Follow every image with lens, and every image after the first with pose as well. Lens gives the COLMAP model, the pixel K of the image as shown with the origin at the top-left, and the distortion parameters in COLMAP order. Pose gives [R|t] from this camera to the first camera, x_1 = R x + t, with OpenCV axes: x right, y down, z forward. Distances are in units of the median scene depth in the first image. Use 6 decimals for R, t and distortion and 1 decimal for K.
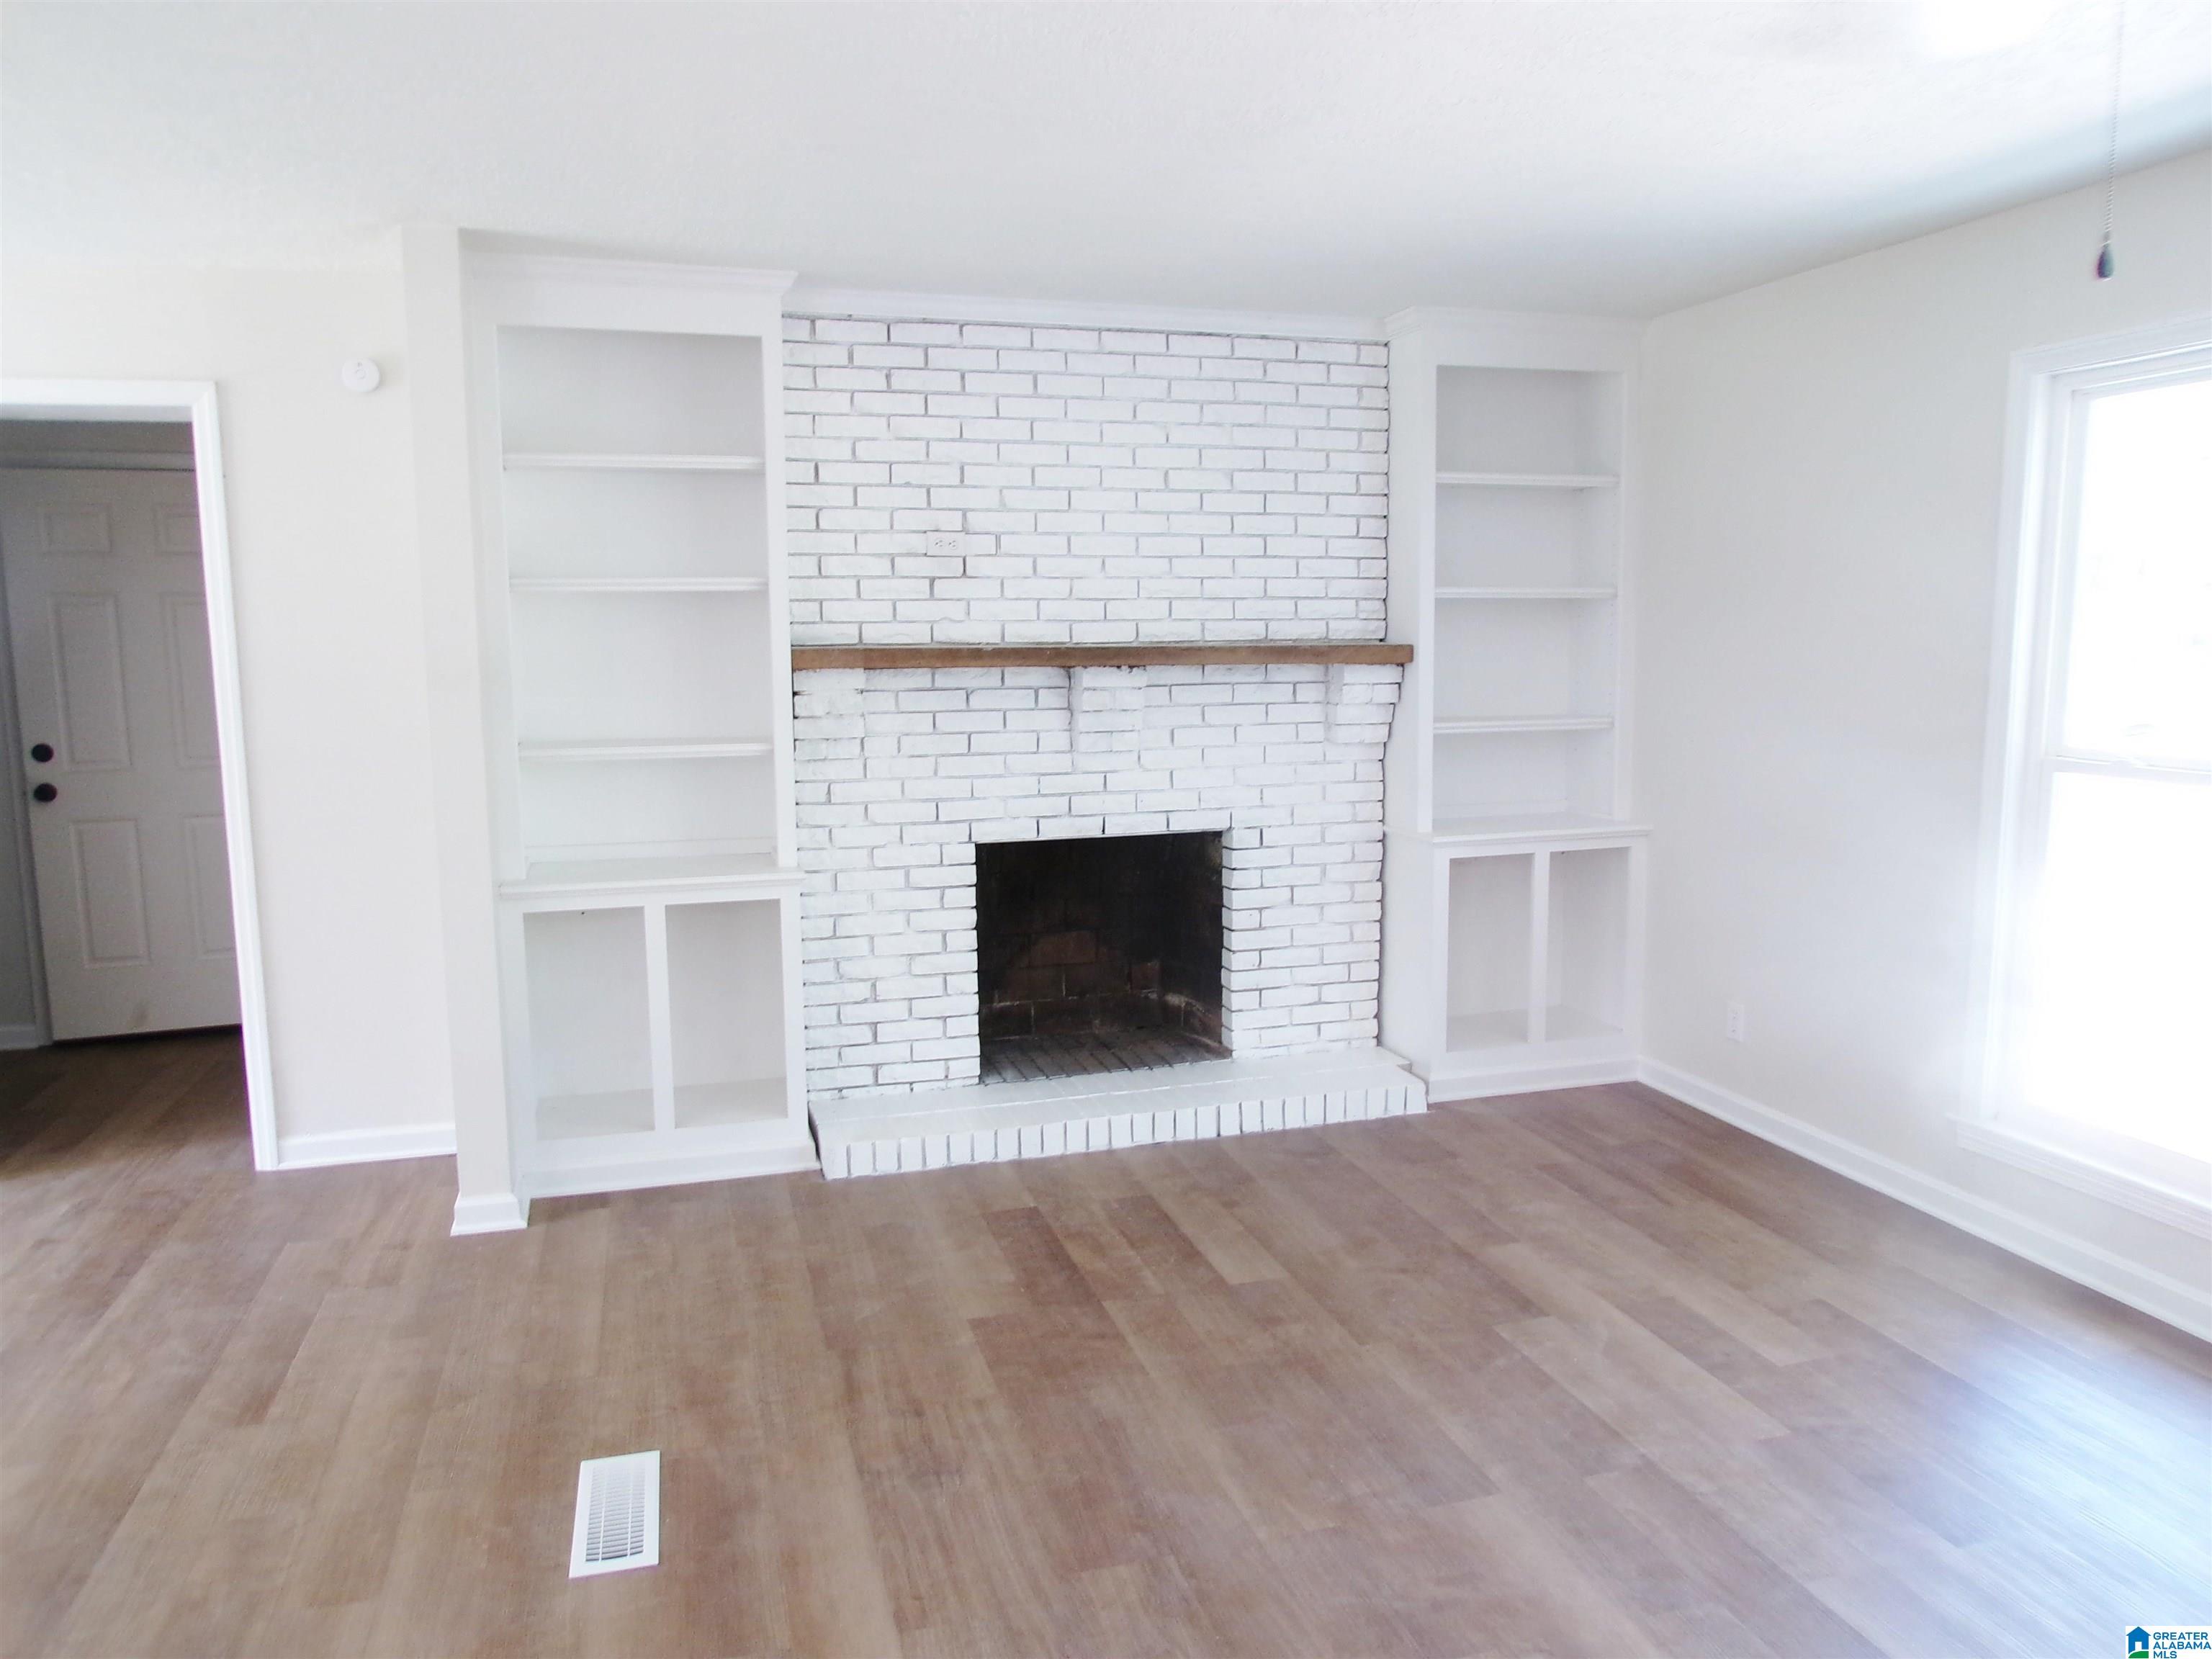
lens RADIAL K [[1482.8, 0, 1099.0], [0, 1482.8, 838.0], [0, 0, 1]] dist [-0.048052, 0.022652]
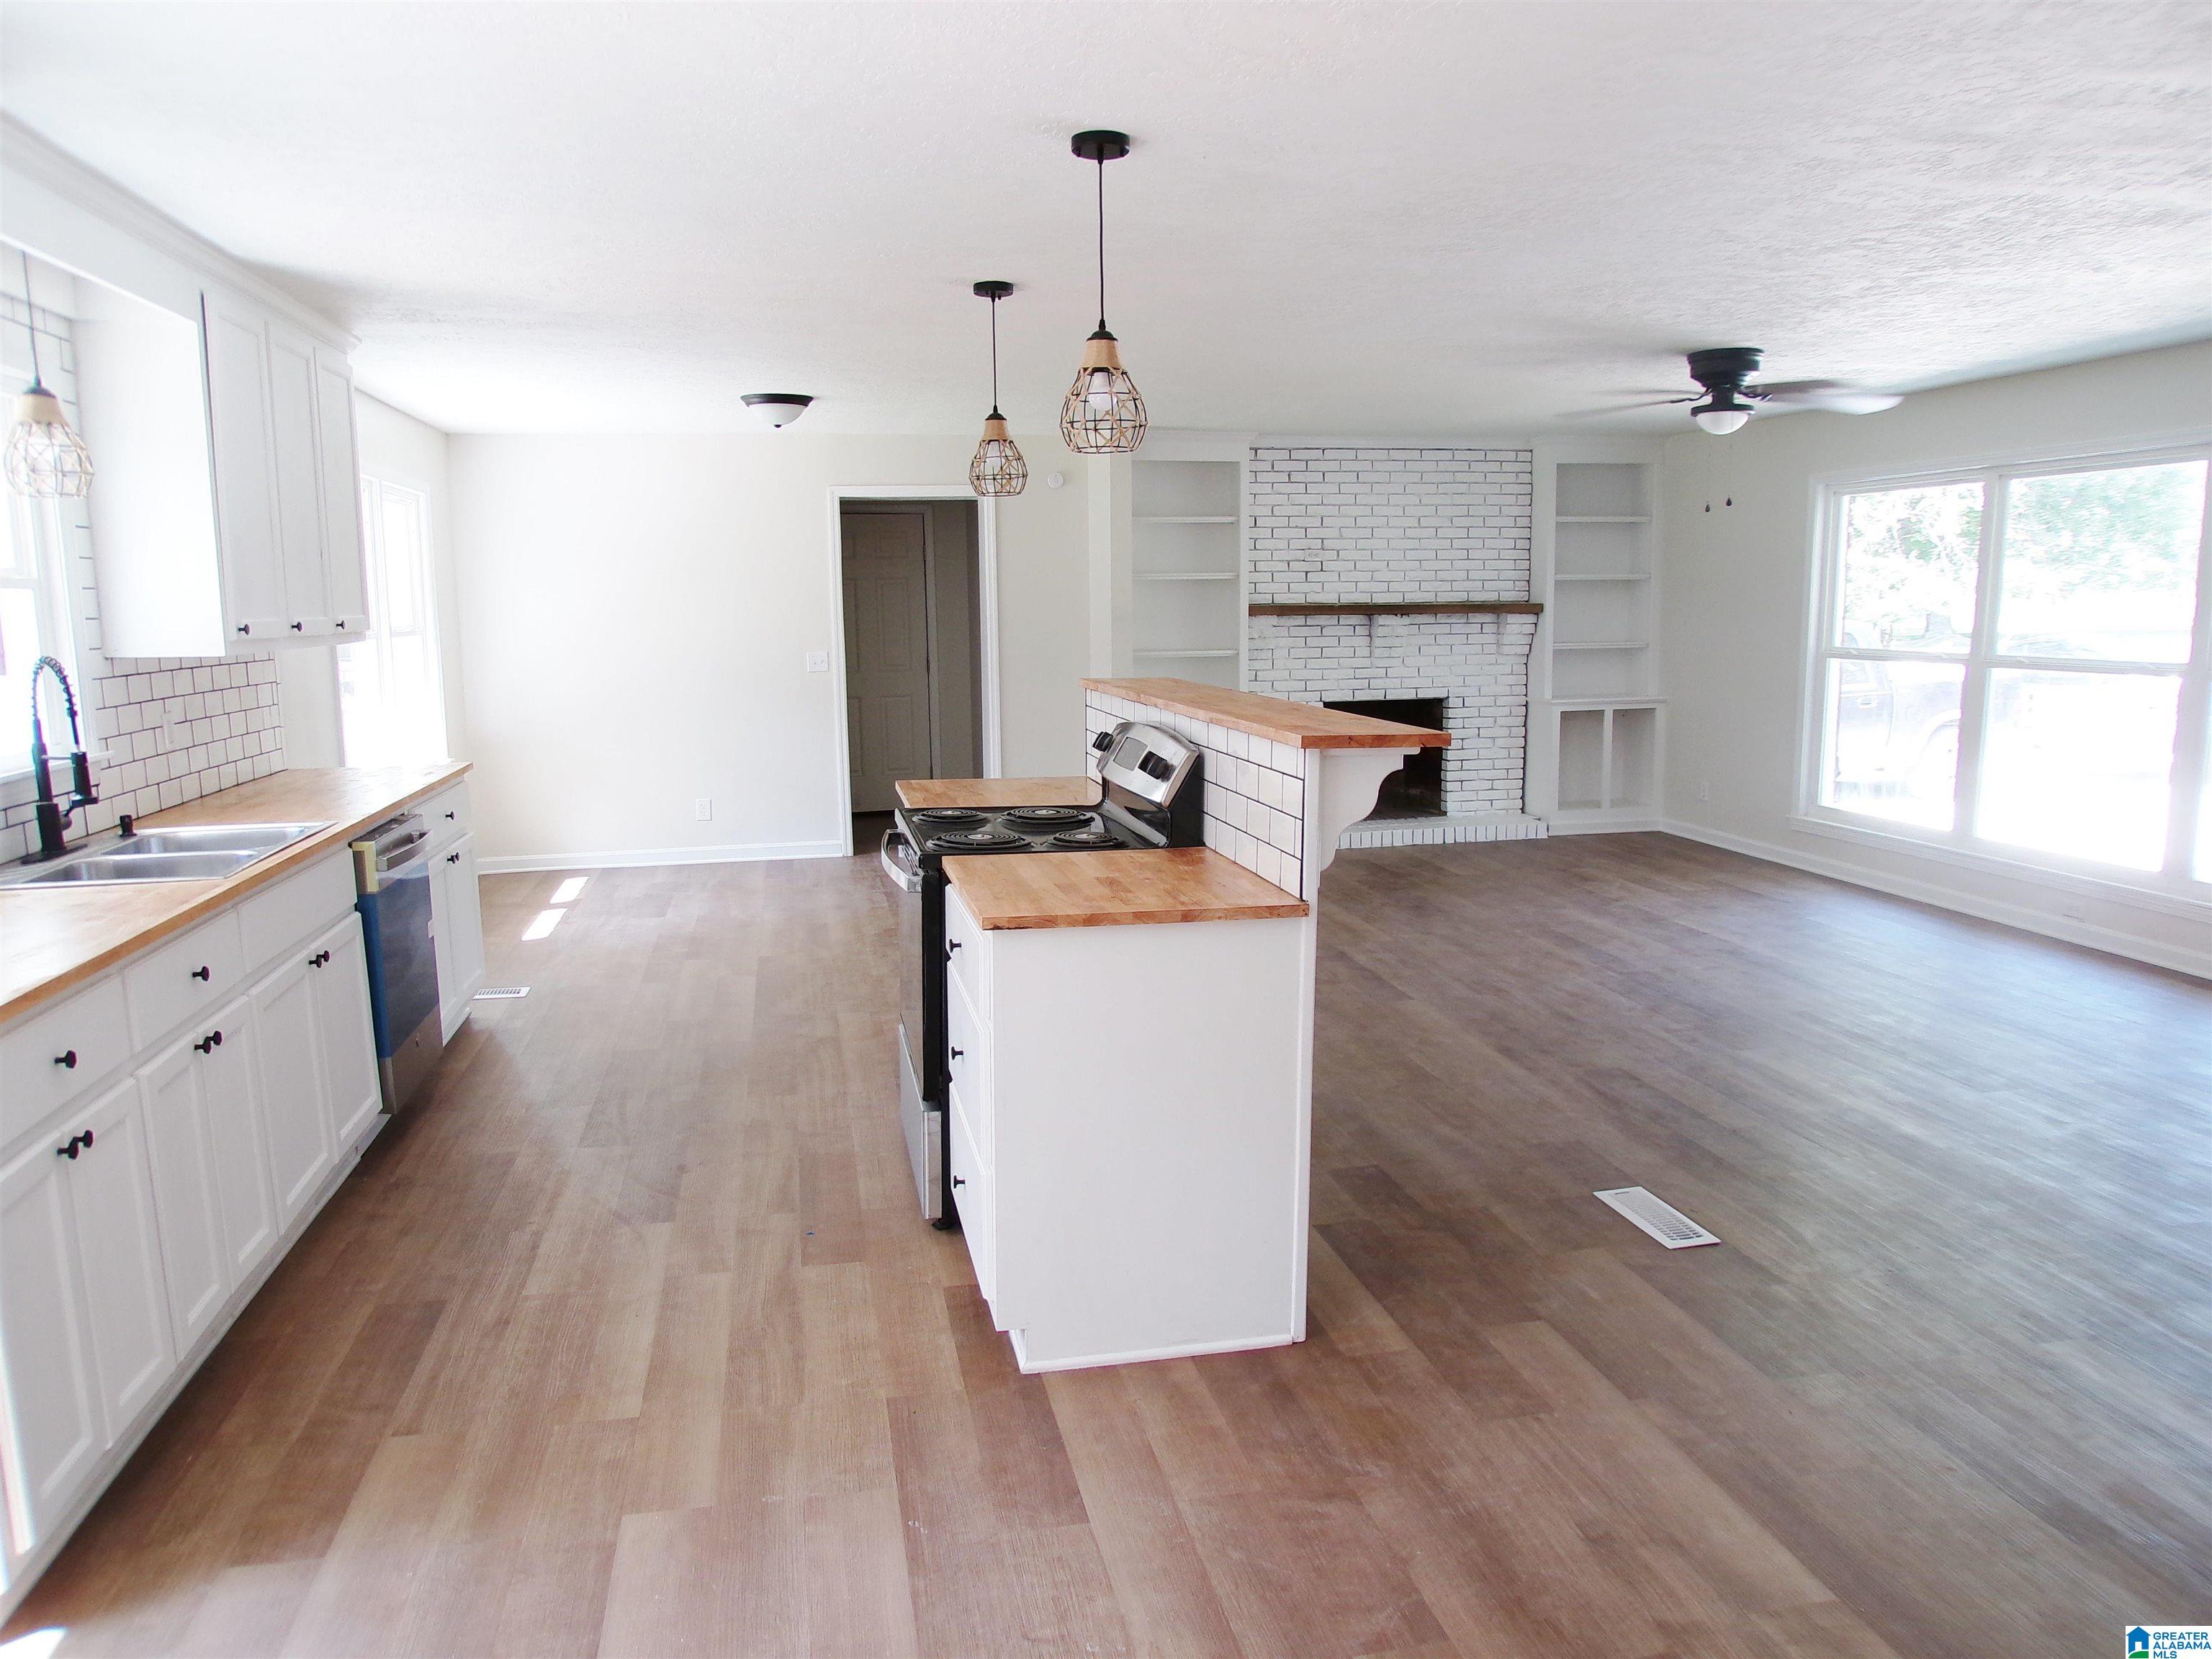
lens RADIAL K [[1482.8, 0, 1103.0], [0, 1482.8, 831.5], [0, 0, 1]] dist [-0.048052, 0.022652]
pose [[0.996590, 0.008190, -0.082103, -0.212119], [-0.006481, 0.999757, 0.021054, 0.137995], [0.082255, -0.020450, 0.996401, -1.032633]]
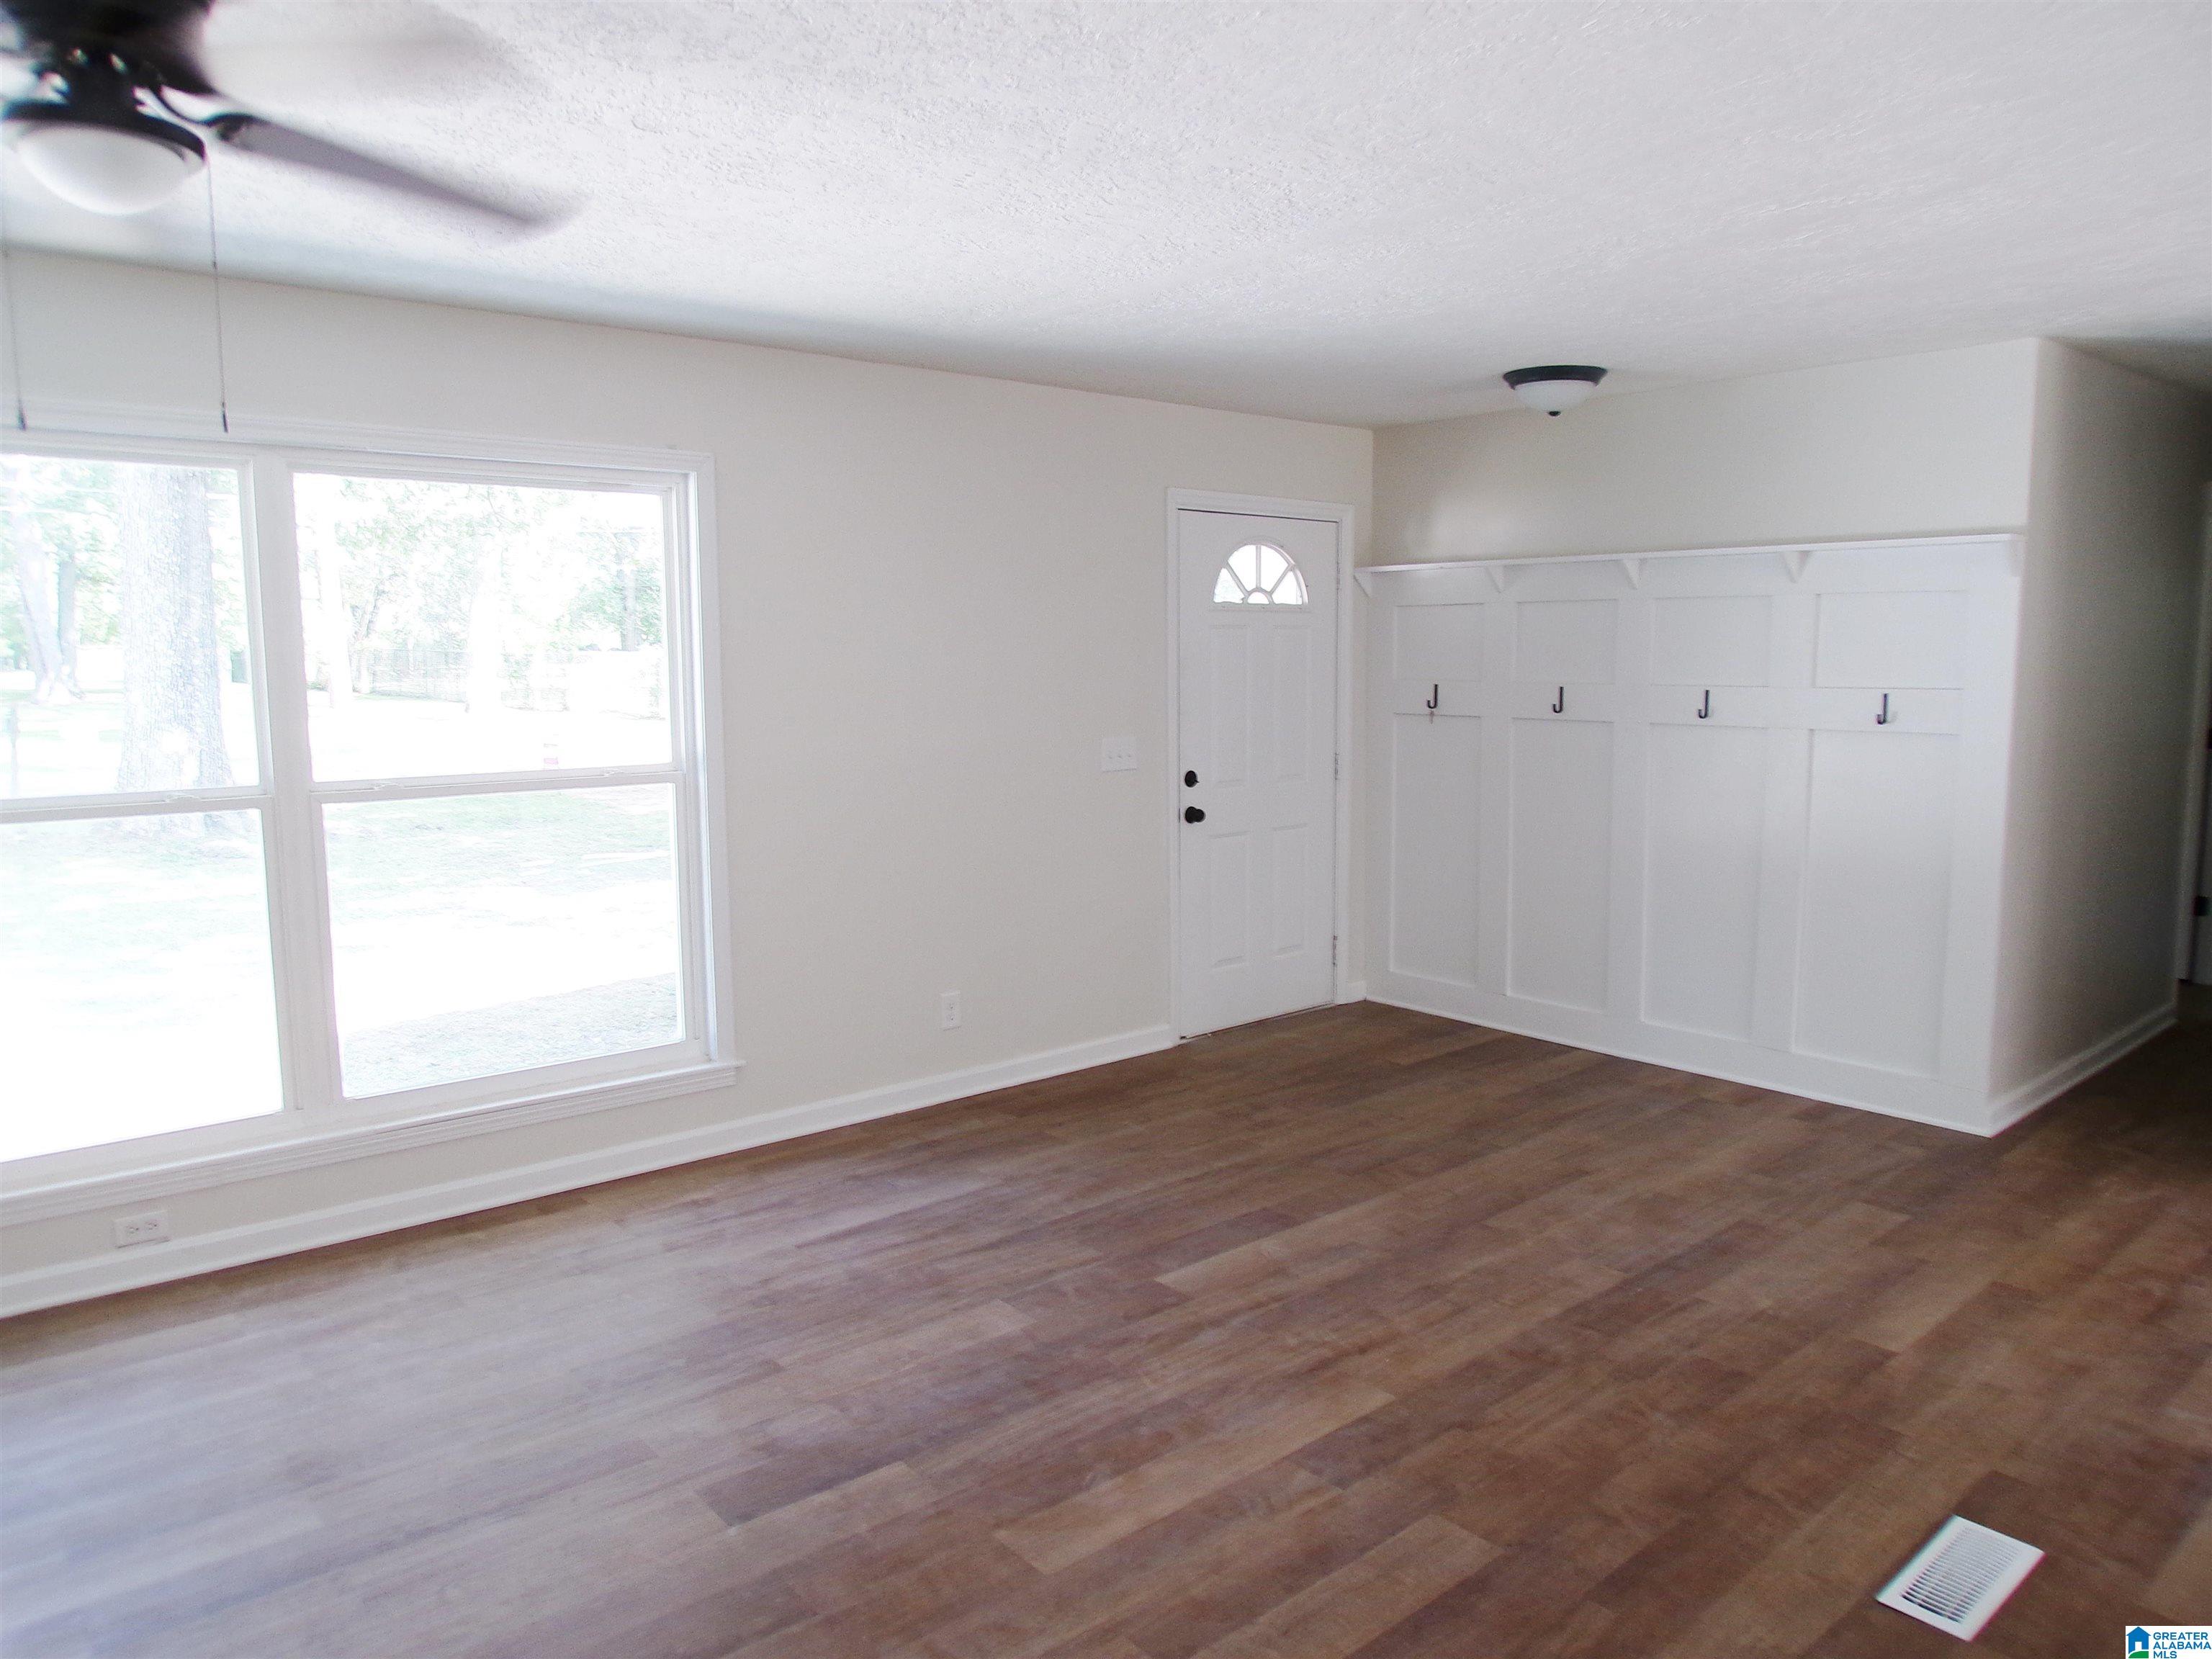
lens RADIAL K [[1482.8, 0, 1106.1], [0, 1482.8, 837.7], [0, 0, 1]] dist [-0.048052, 0.022652]
pose [[-0.404225, -0.104634, 0.908655, -0.308326], [0.129556, 0.976869, 0.170124, -0.034073], [-0.905437, 0.186490, -0.381319, 0.188200]]
